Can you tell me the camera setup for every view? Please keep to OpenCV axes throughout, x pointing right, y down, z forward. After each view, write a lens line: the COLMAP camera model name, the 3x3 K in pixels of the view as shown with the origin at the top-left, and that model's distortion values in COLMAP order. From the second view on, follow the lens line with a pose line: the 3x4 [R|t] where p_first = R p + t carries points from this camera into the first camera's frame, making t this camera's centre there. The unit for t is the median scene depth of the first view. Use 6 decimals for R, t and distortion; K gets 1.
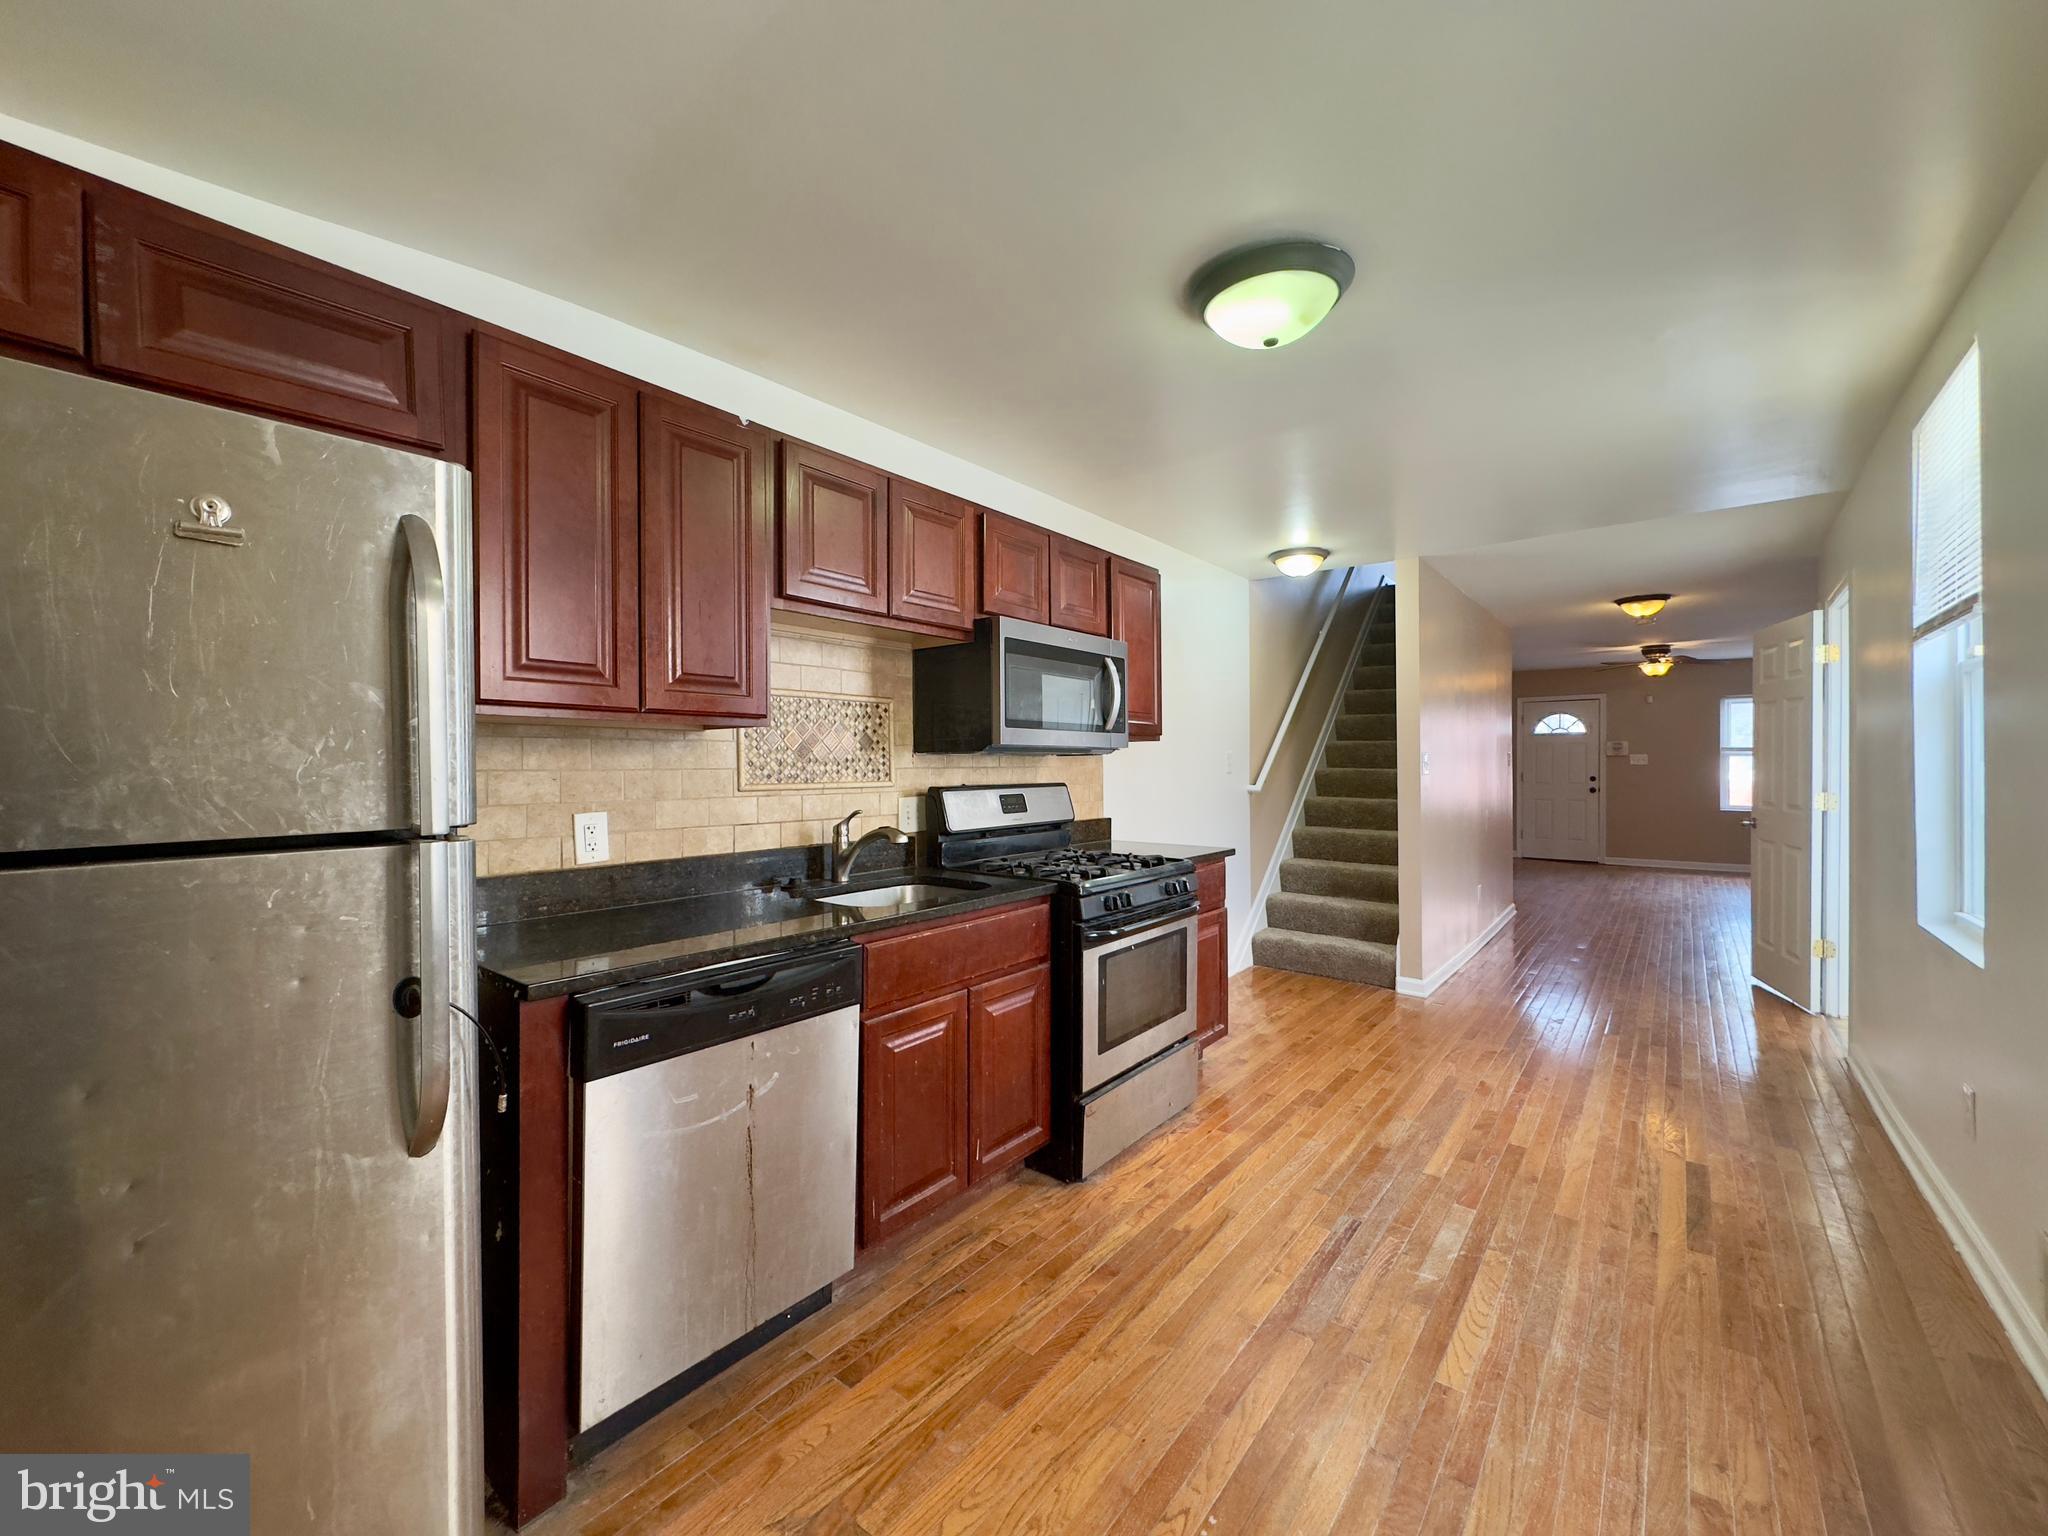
lens RADIAL K [[813.3, 0, 1024.0], [0, 813.3, 768.0], [0, 0, 1]] dist [0.000648, 0.000347]
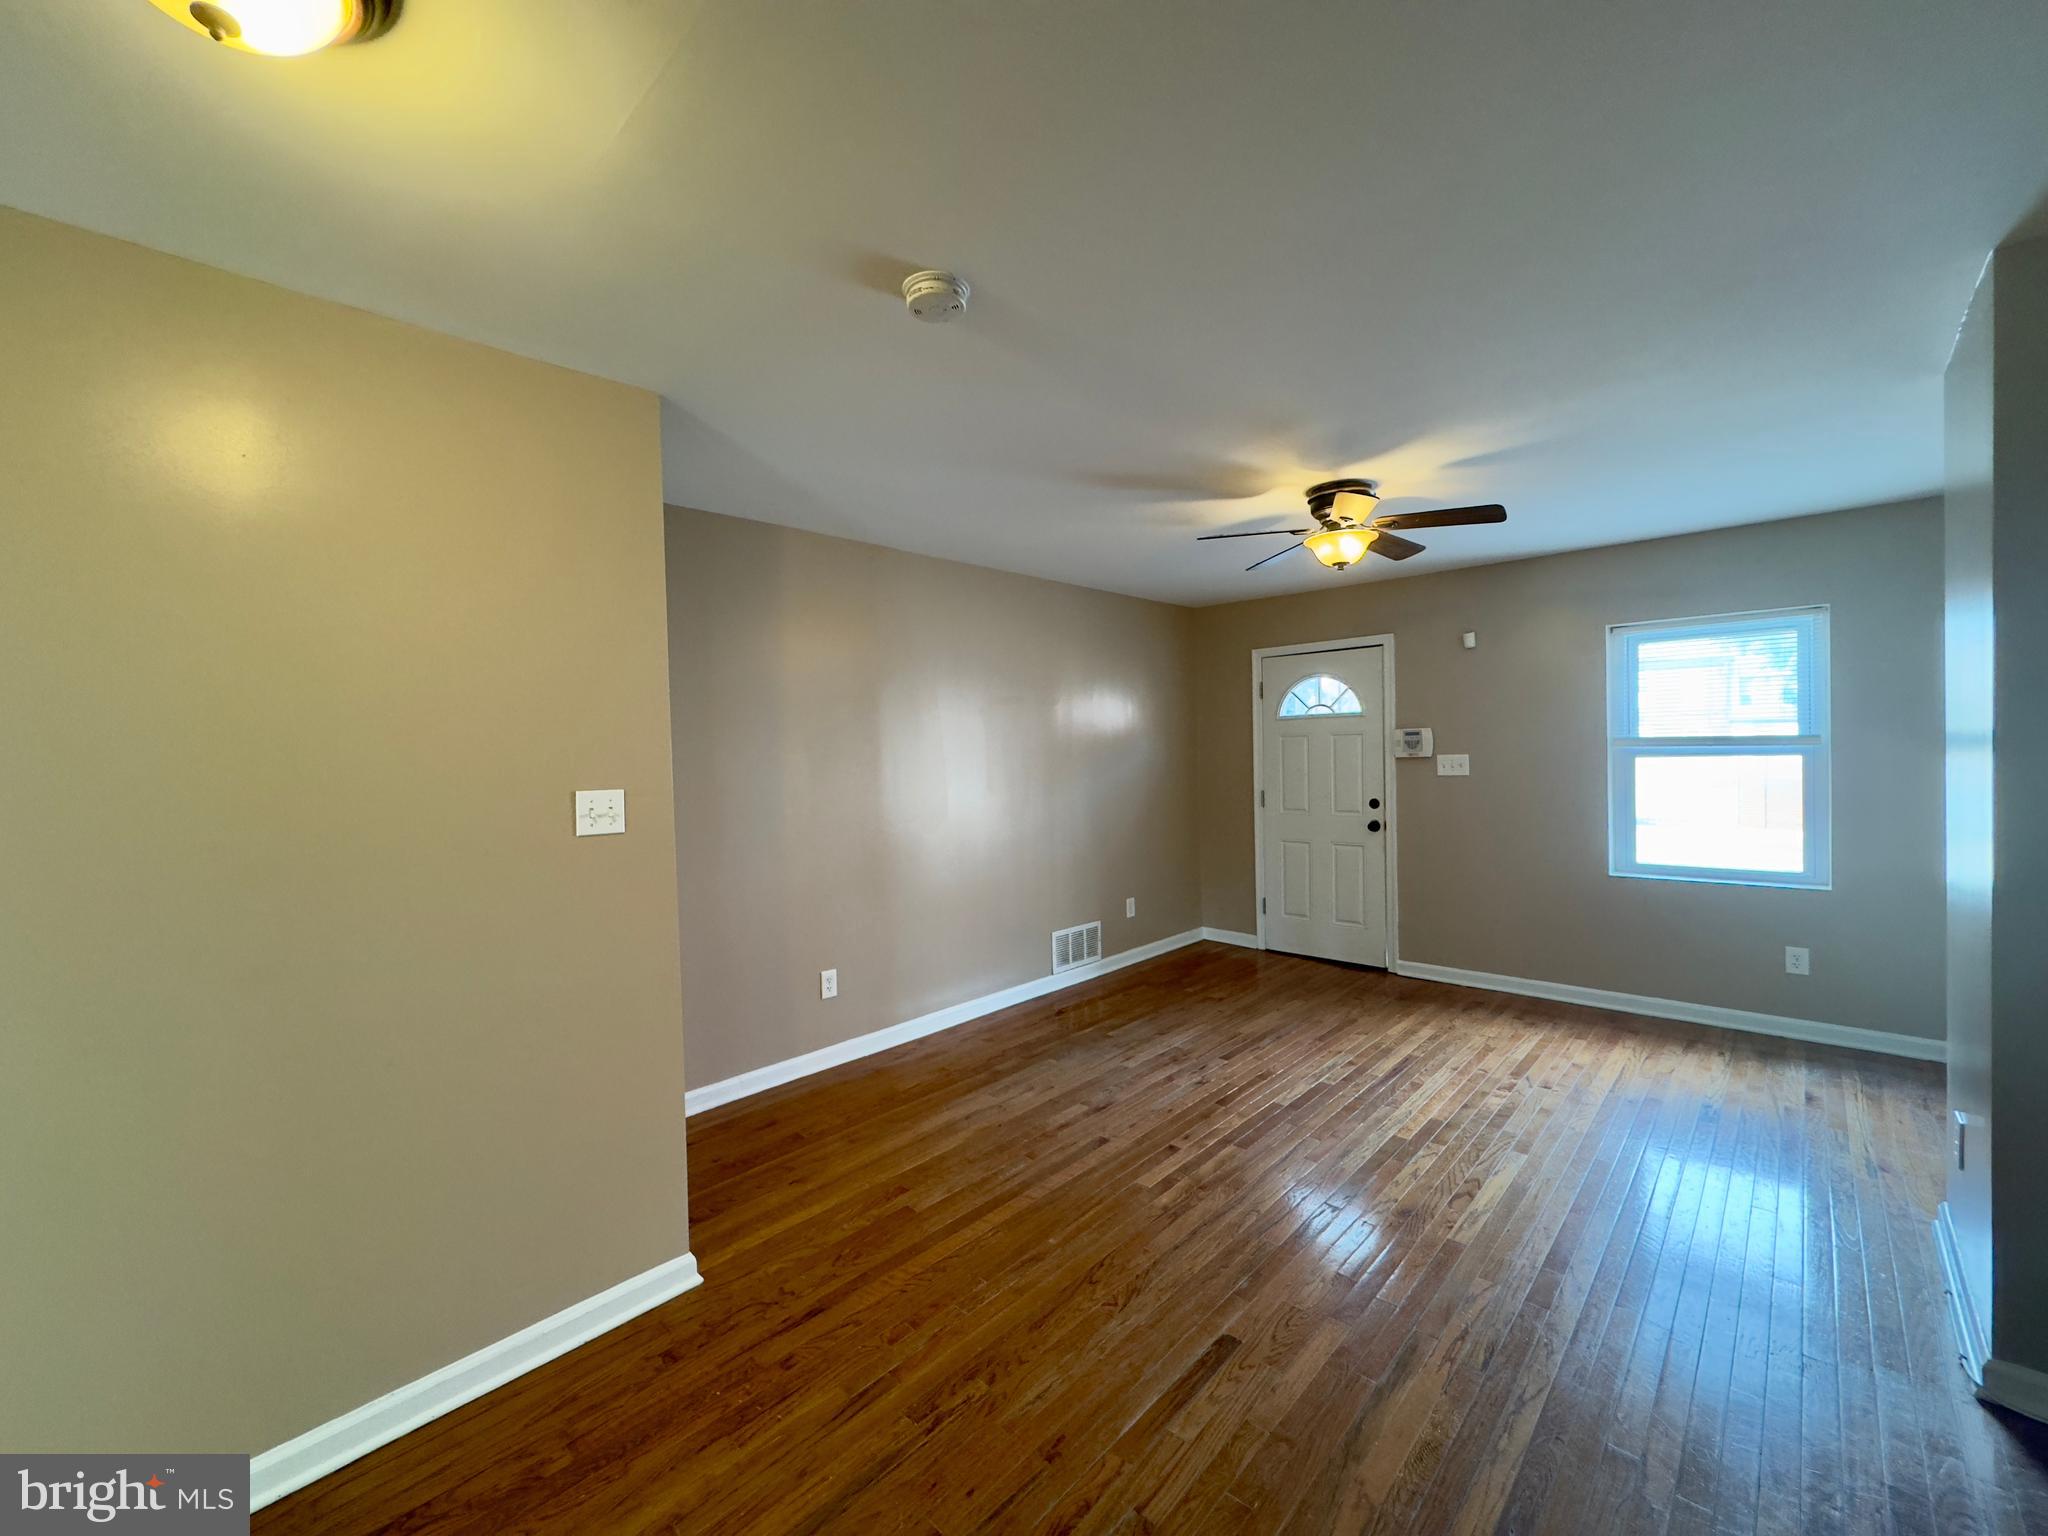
lens RADIAL K [[813.3, 0, 1024.0], [0, 813.3, 768.0], [0, 0, 1]] dist [0.000648, 0.000347]
pose [[0.995969, -0.018394, -0.087792, 2.235463], [0.019476, 0.999744, 0.011485, -0.080165], [0.087558, -0.013149, 0.996073, 2.029426]]
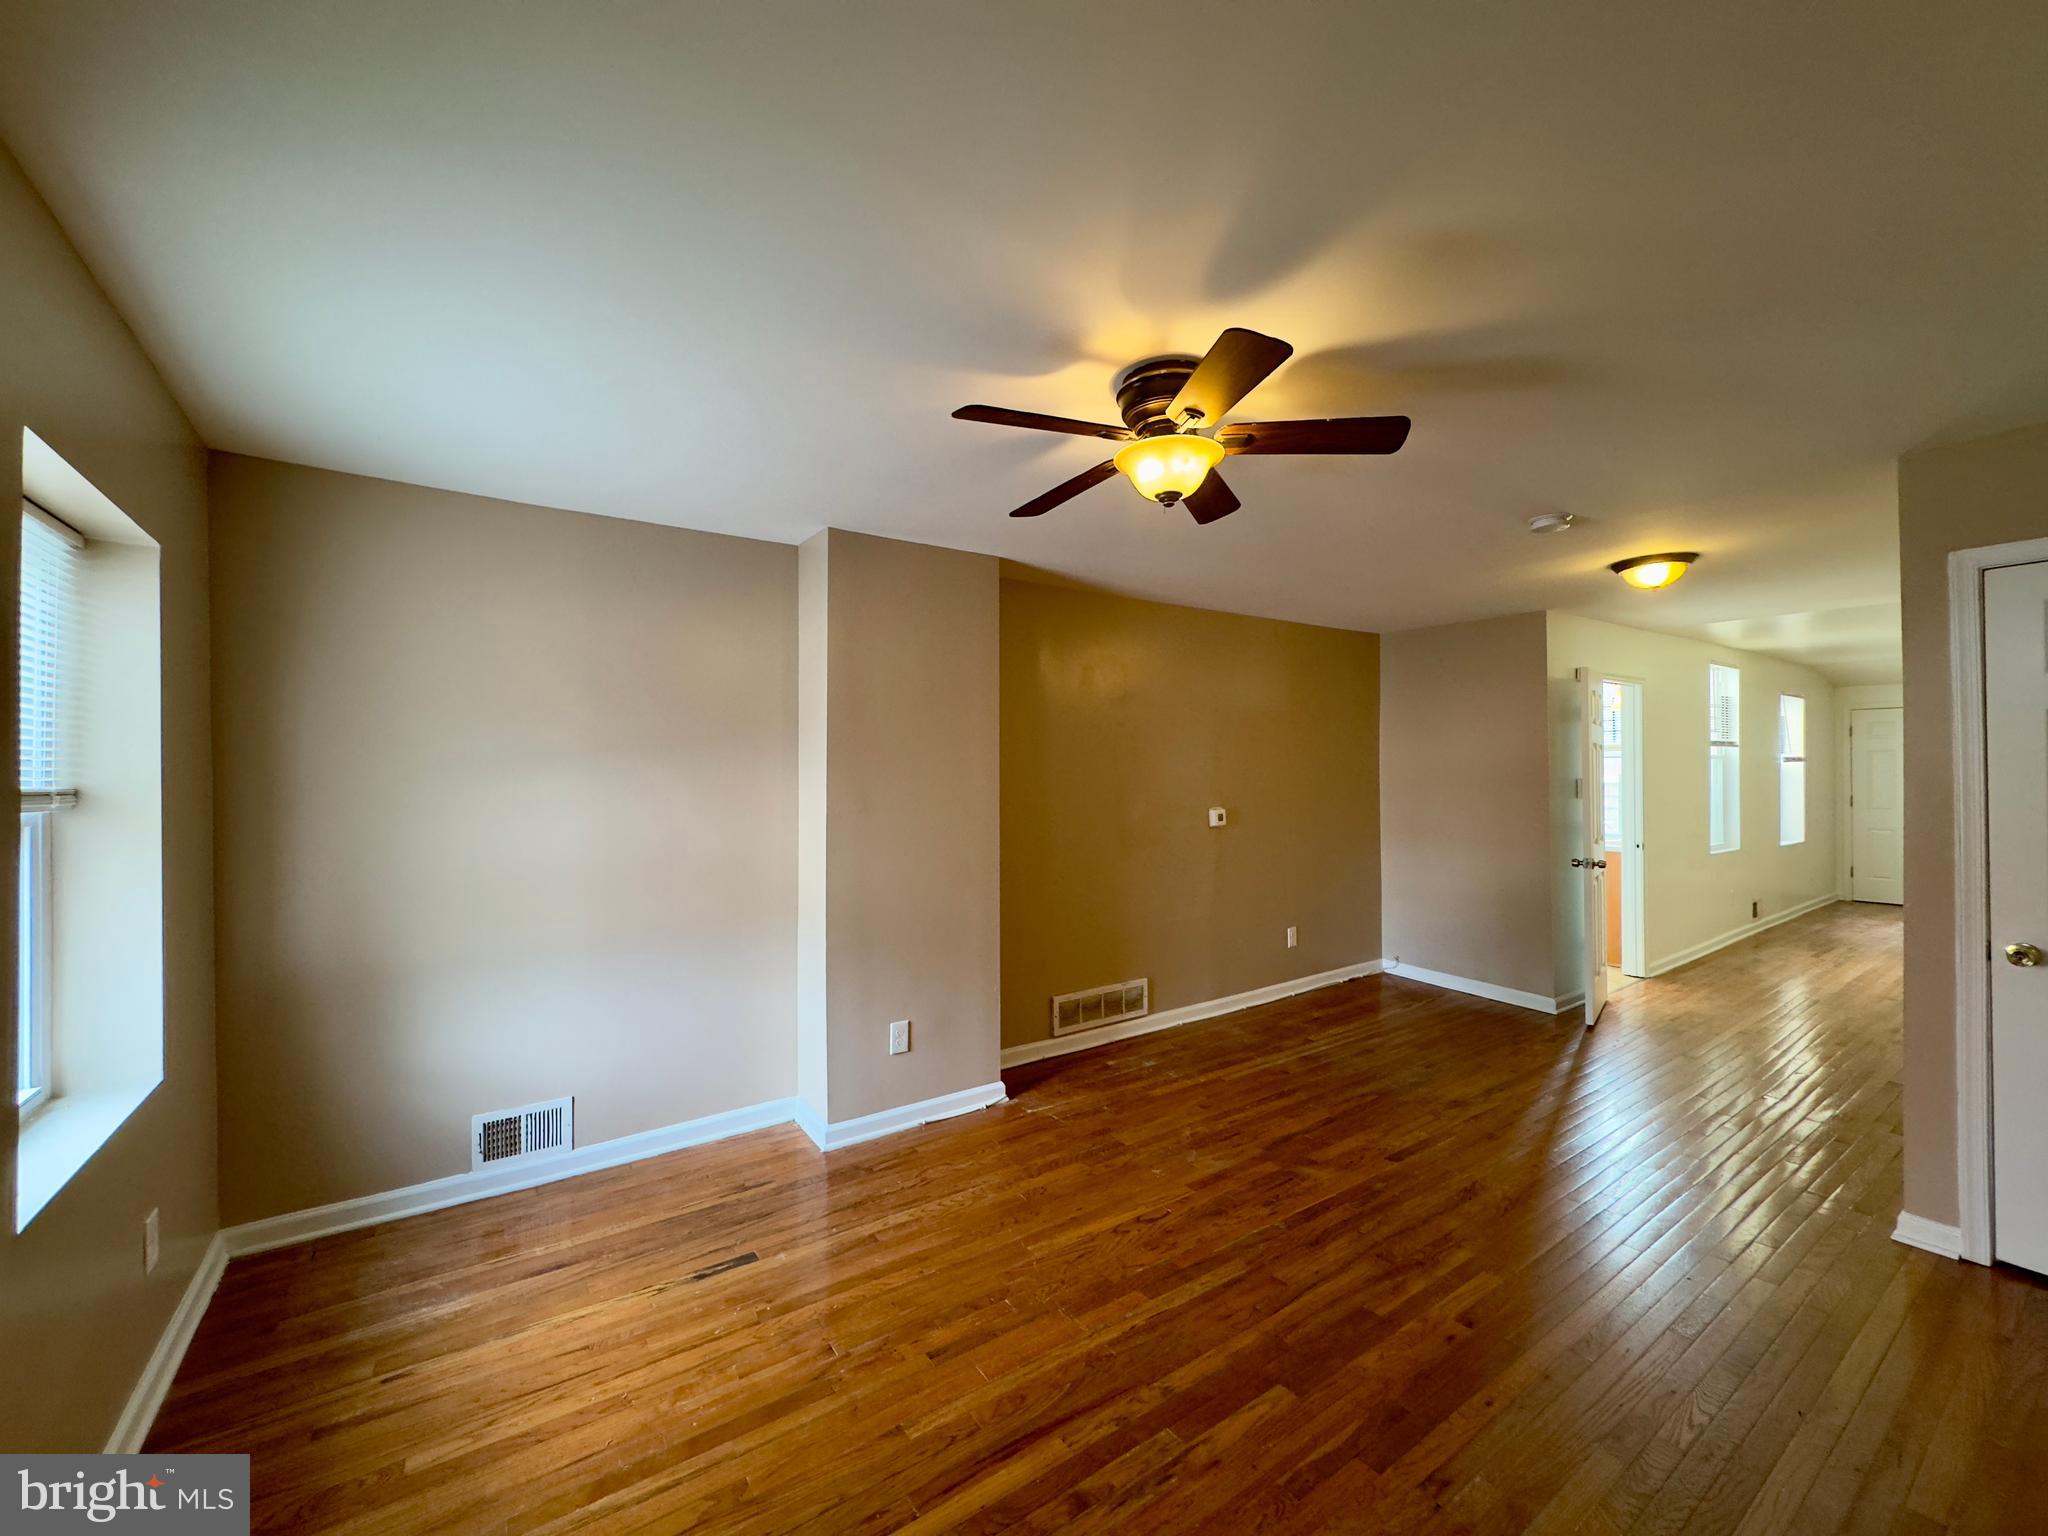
lens RADIAL K [[813.3, 0, 1024.0], [0, 813.3, 768.0], [0, 0, 1]] dist [0.000648, 0.000347]
pose [[-0.959431, 0.008839, 0.281806, 2.550247], [0.008935, 0.999960, -0.000945, -0.106508], [-0.281803, 0.001611, -0.959471, 4.252887]]
